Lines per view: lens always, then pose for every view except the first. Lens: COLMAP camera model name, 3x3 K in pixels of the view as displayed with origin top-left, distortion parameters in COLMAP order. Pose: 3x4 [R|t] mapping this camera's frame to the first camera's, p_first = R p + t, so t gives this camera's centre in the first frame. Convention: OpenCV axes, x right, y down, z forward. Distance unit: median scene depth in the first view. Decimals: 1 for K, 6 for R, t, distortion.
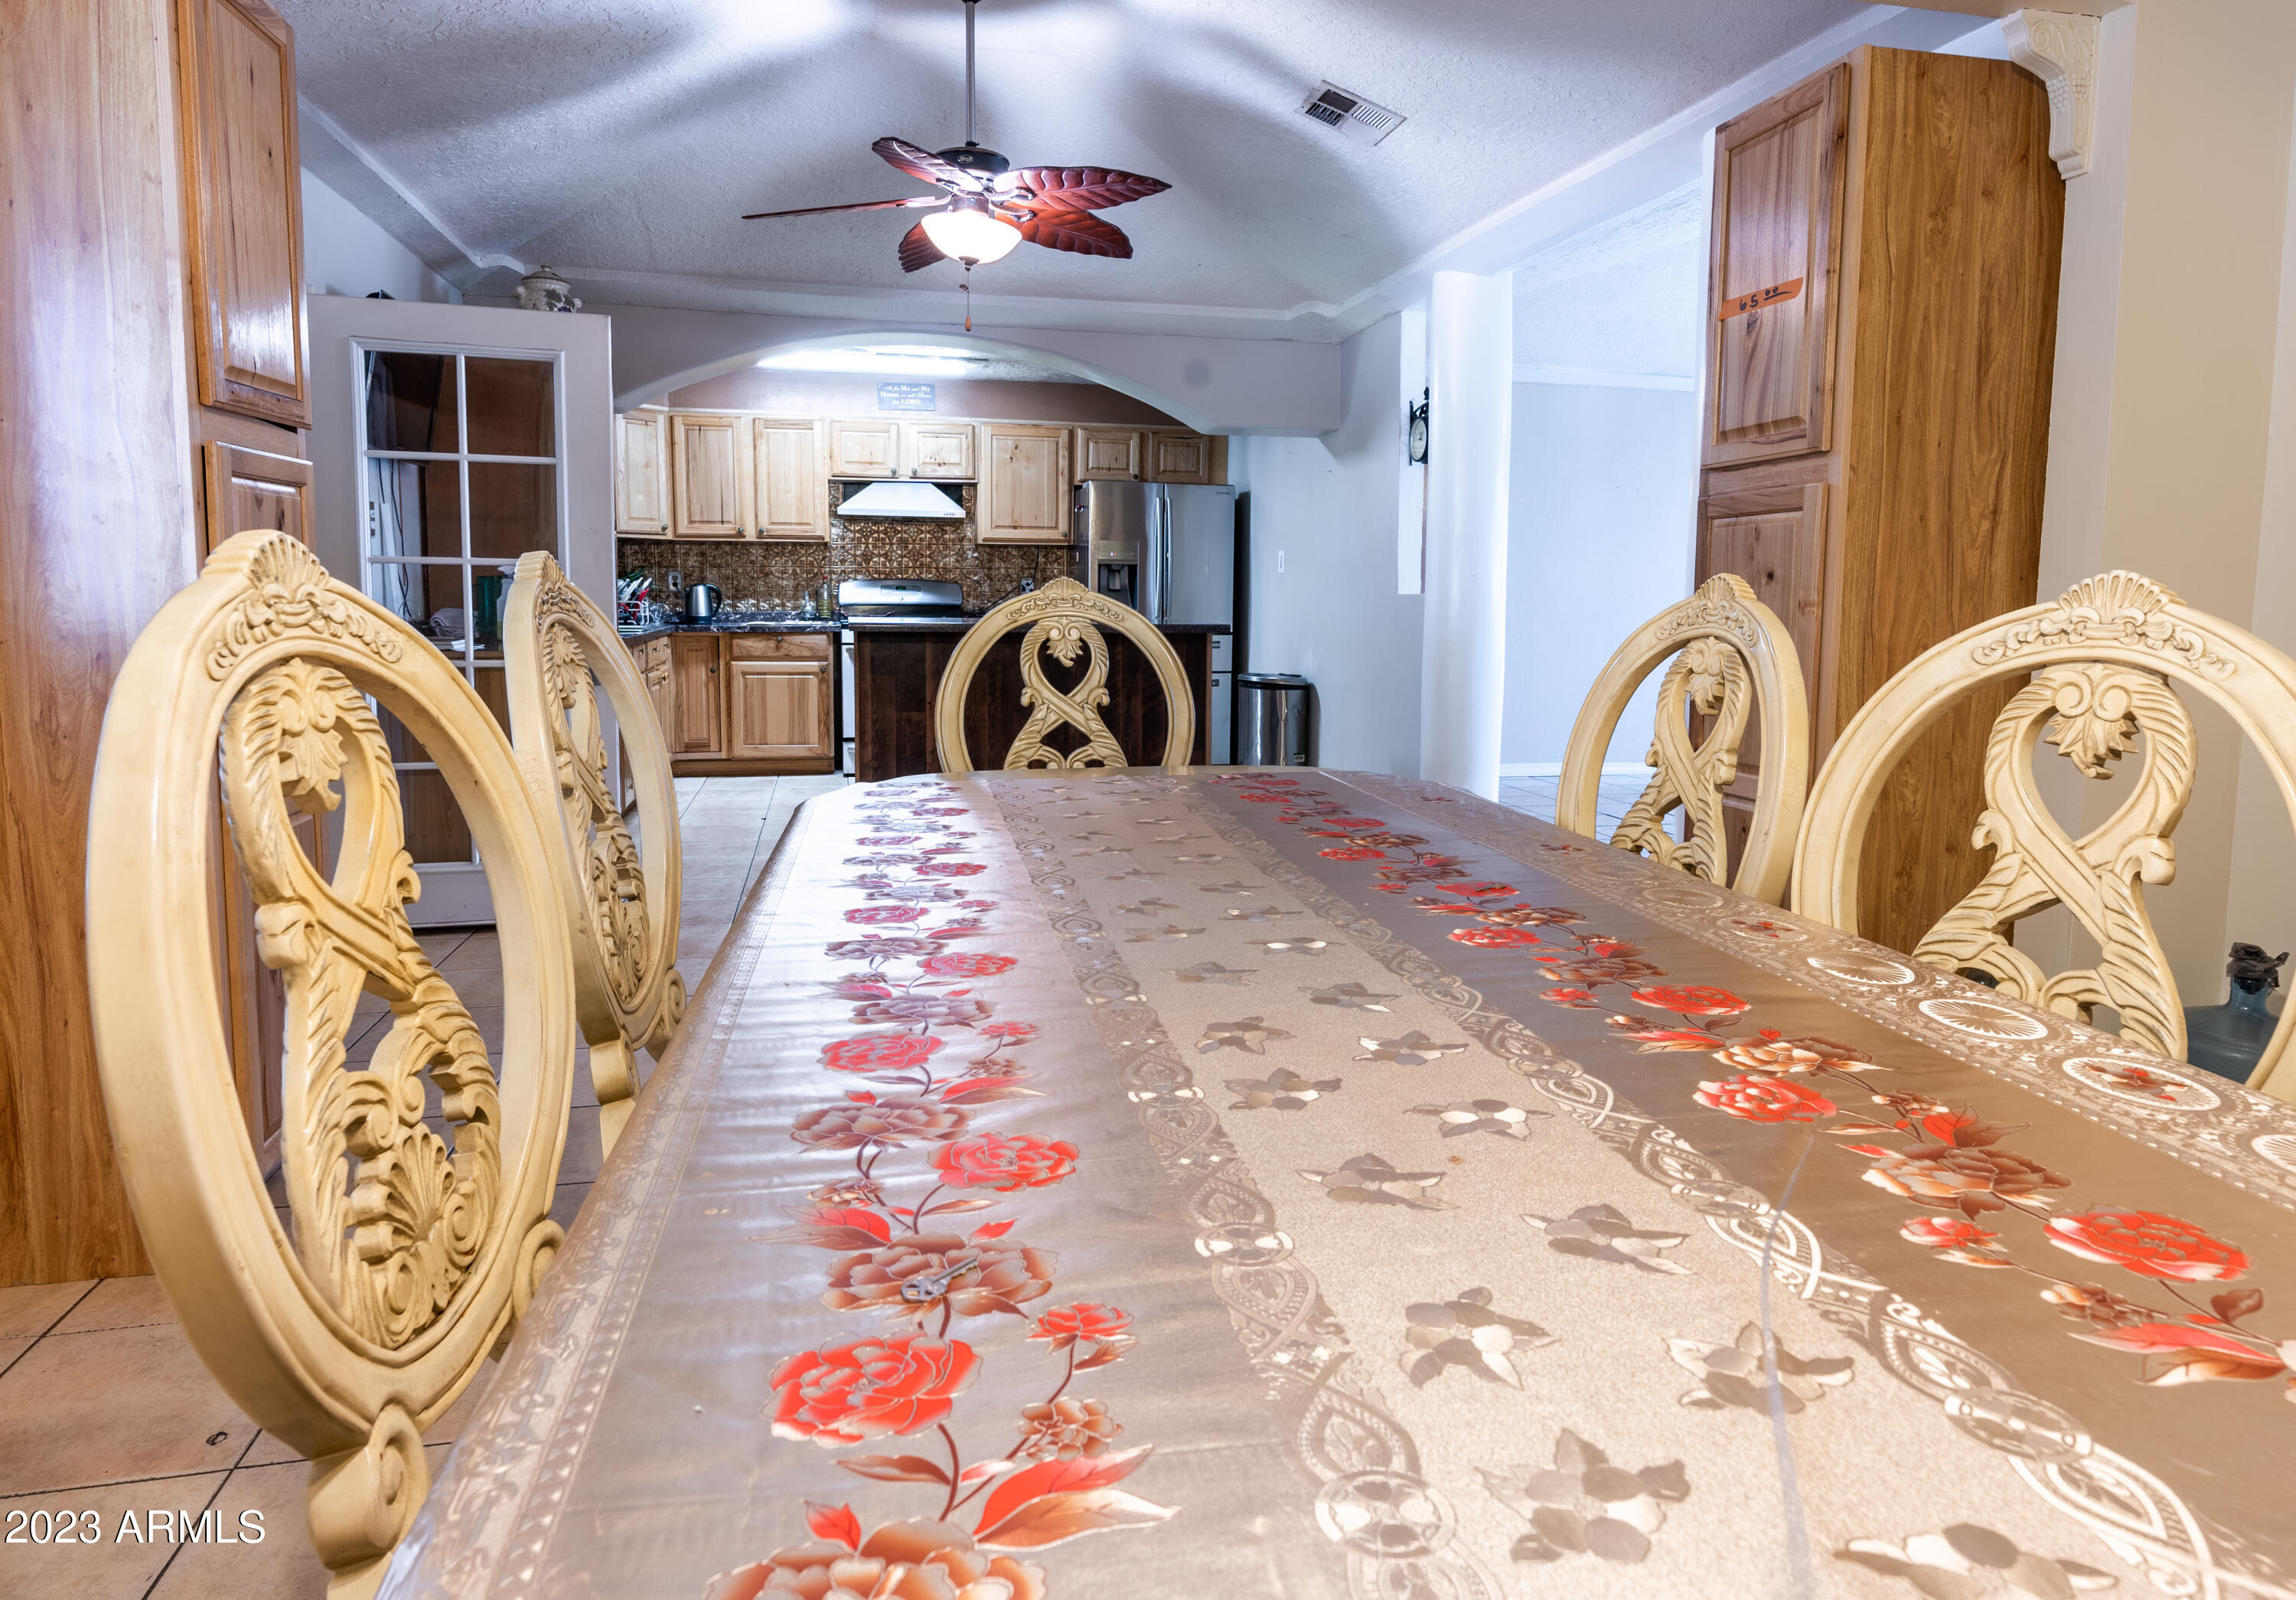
lens RADIAL K [[1397.9, 0, 1155.5], [0, 1397.9, 728.7], [0, 0, 1]] dist [0.008093, 0.000464]
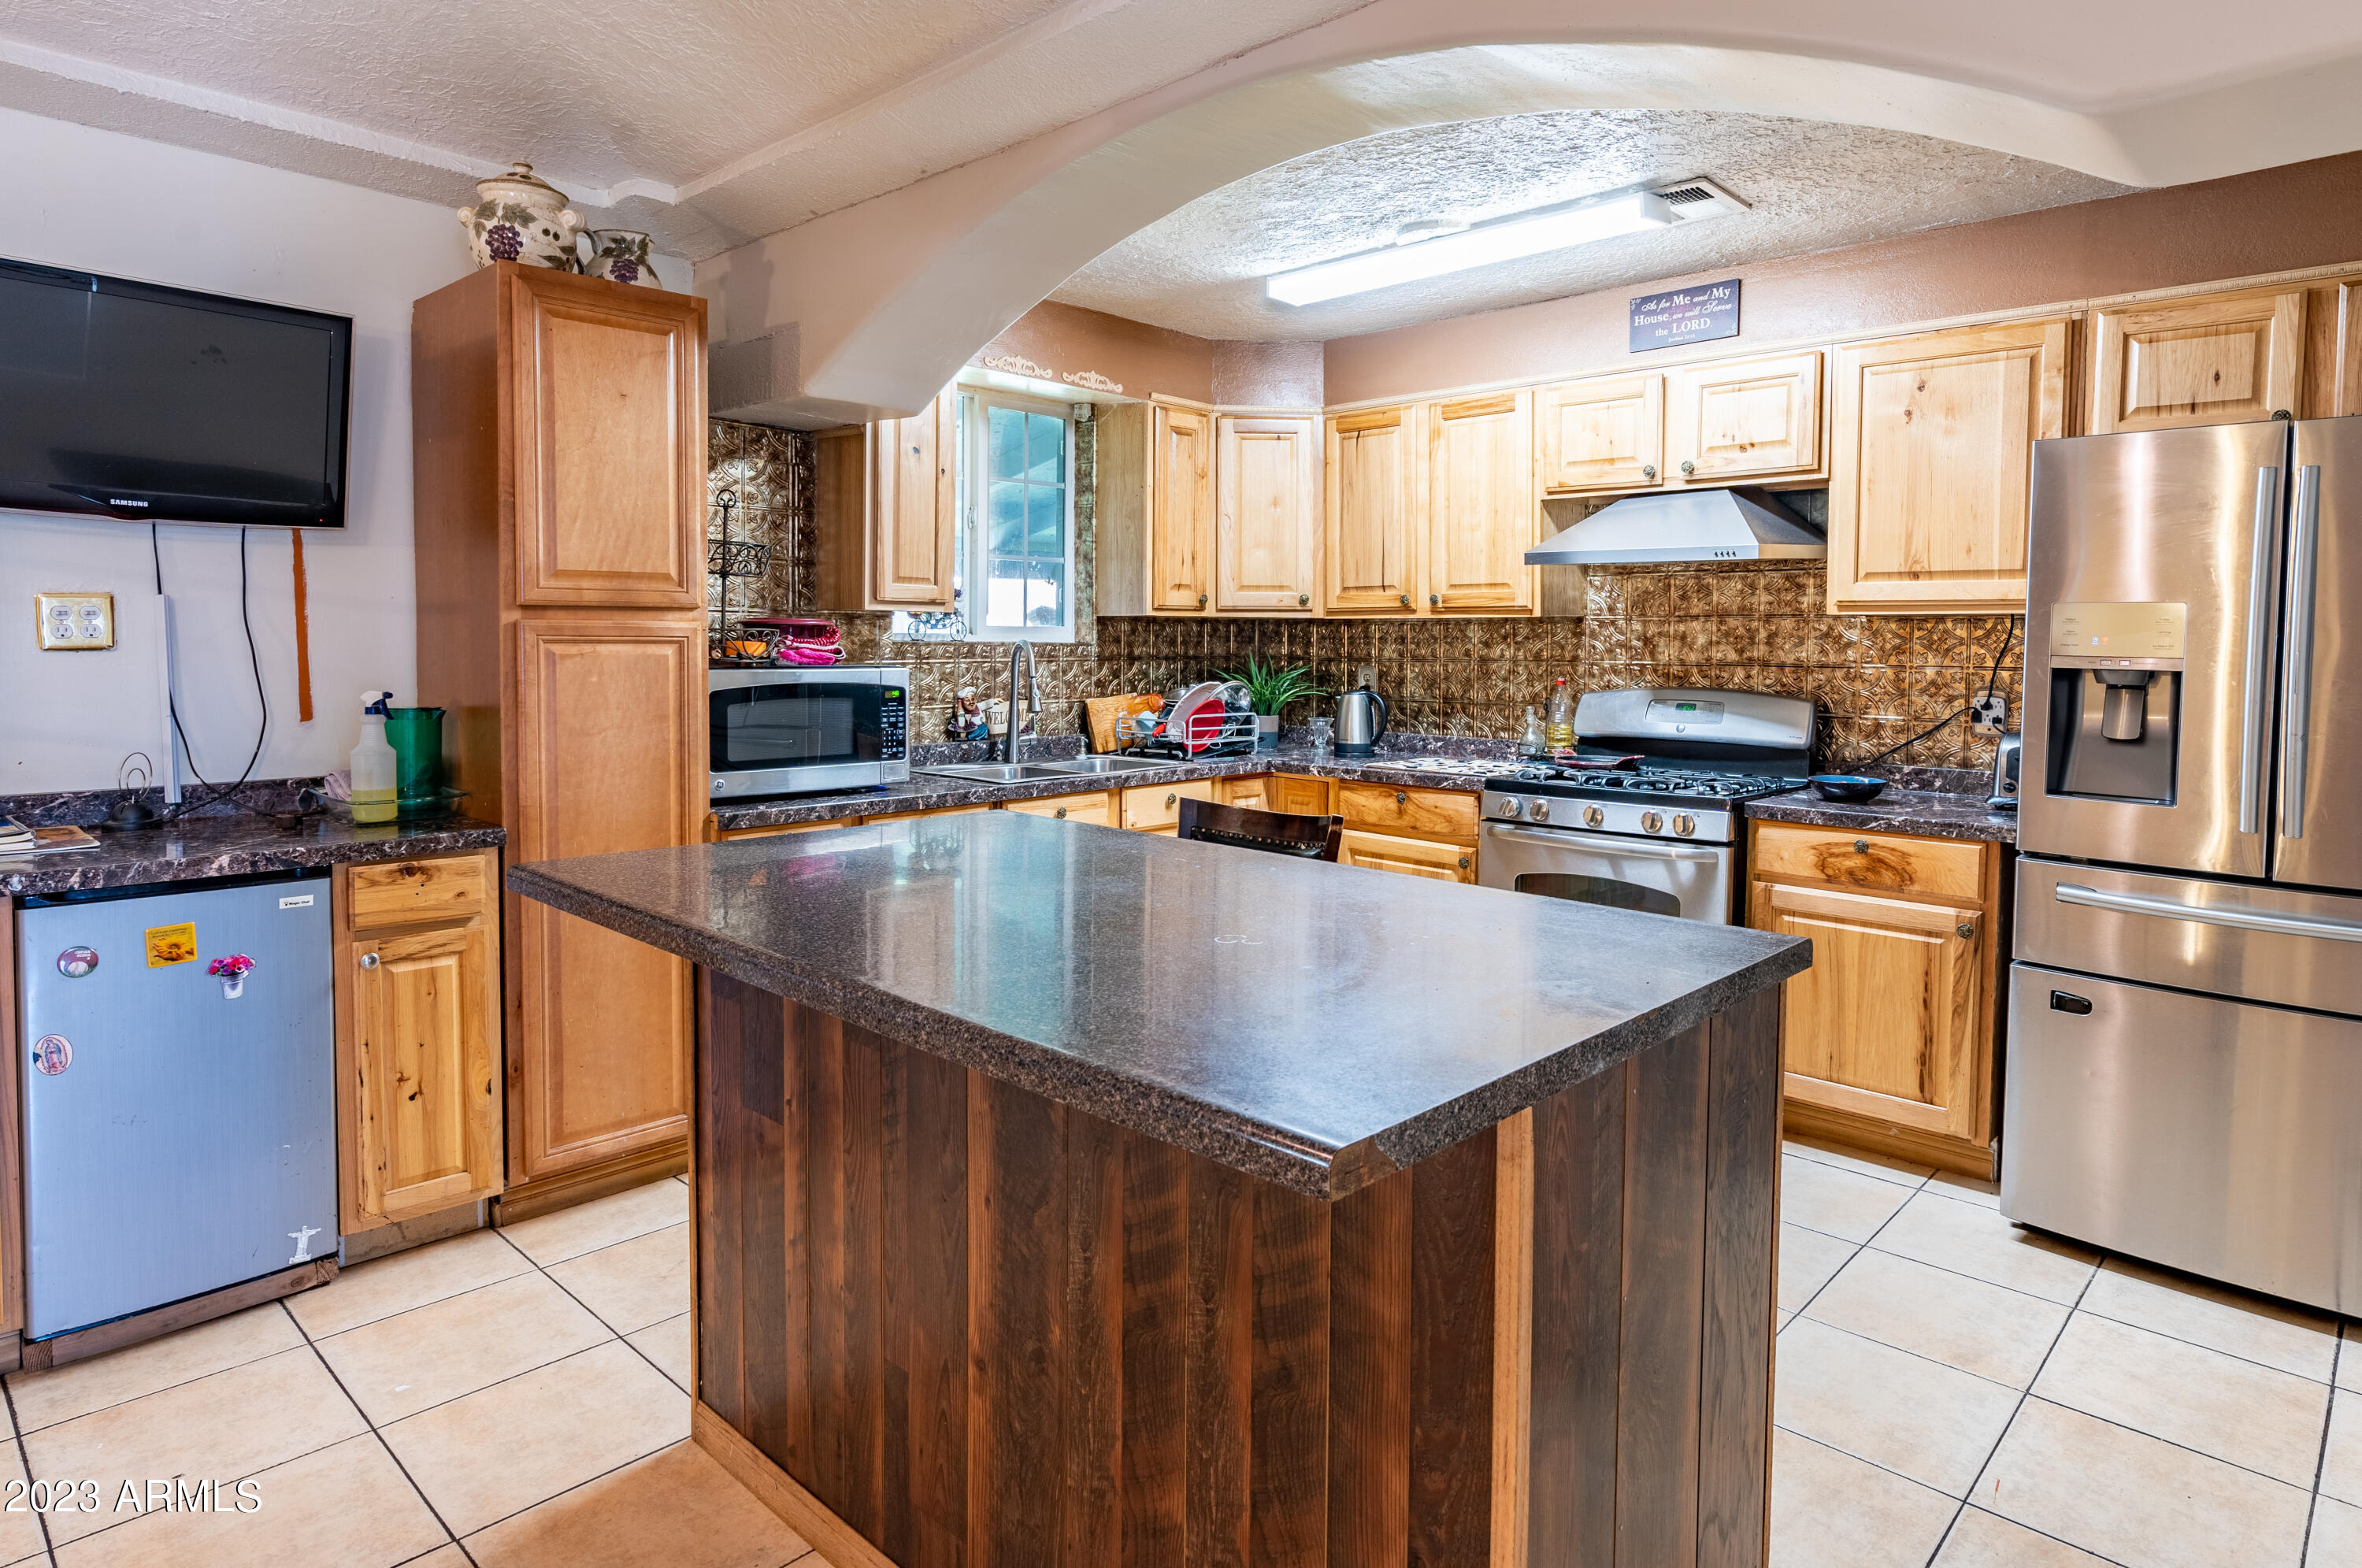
lens RADIAL K [[1333.2, 0, 1252.7], [0, 1333.2, 703.1], [0, 0, 1]] dist [-0.011182, 0.005808]
pose [[0.577776, 0.036008, -0.815401, 0.115362], [-0.085674, 0.996183, -0.016716, -0.082510], [0.811687, 0.079517, 0.578655, 0.616653]]
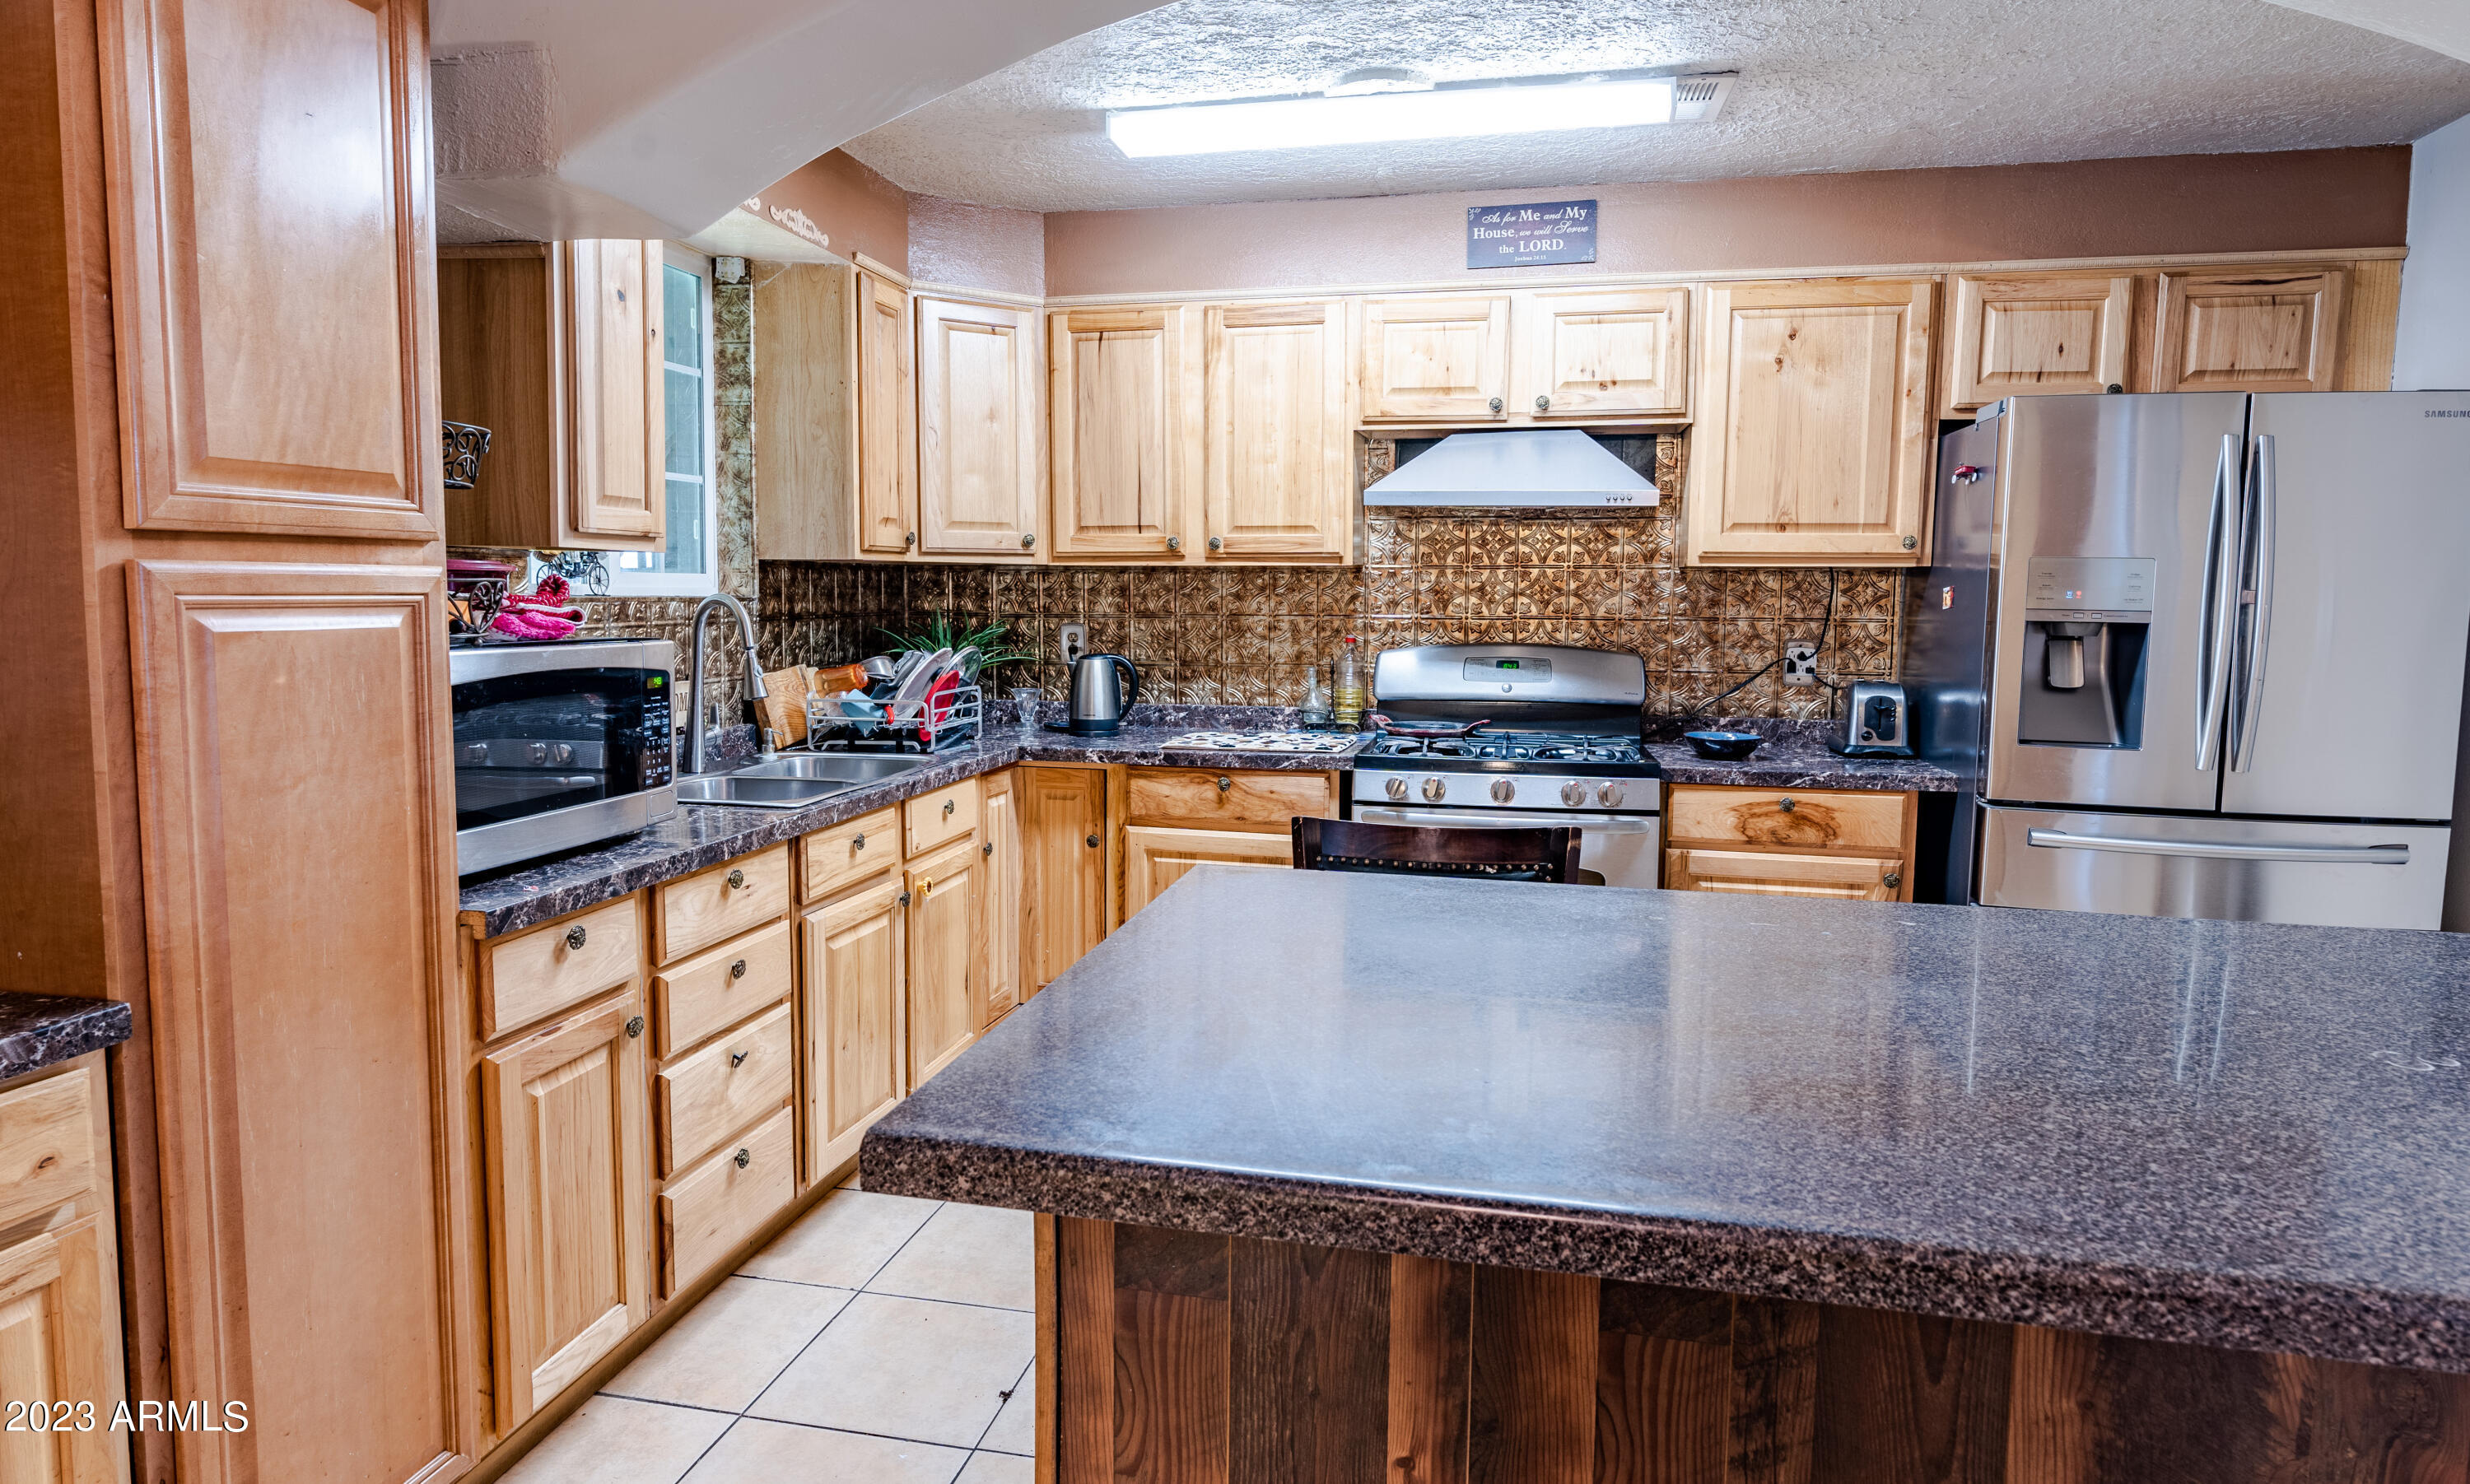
lens RADIAL K [[1381.0, 0, 1239.2], [0, 1381.0, 715.9], [0, 0, 1]] dist [-0.006151, 0.003310]
pose [[0.909522, 0.036196, -0.414076, -0.076116], [-0.041851, 0.999113, -0.004590, -0.079528], [0.413543, 0.021504, 0.910231, 0.565216]]
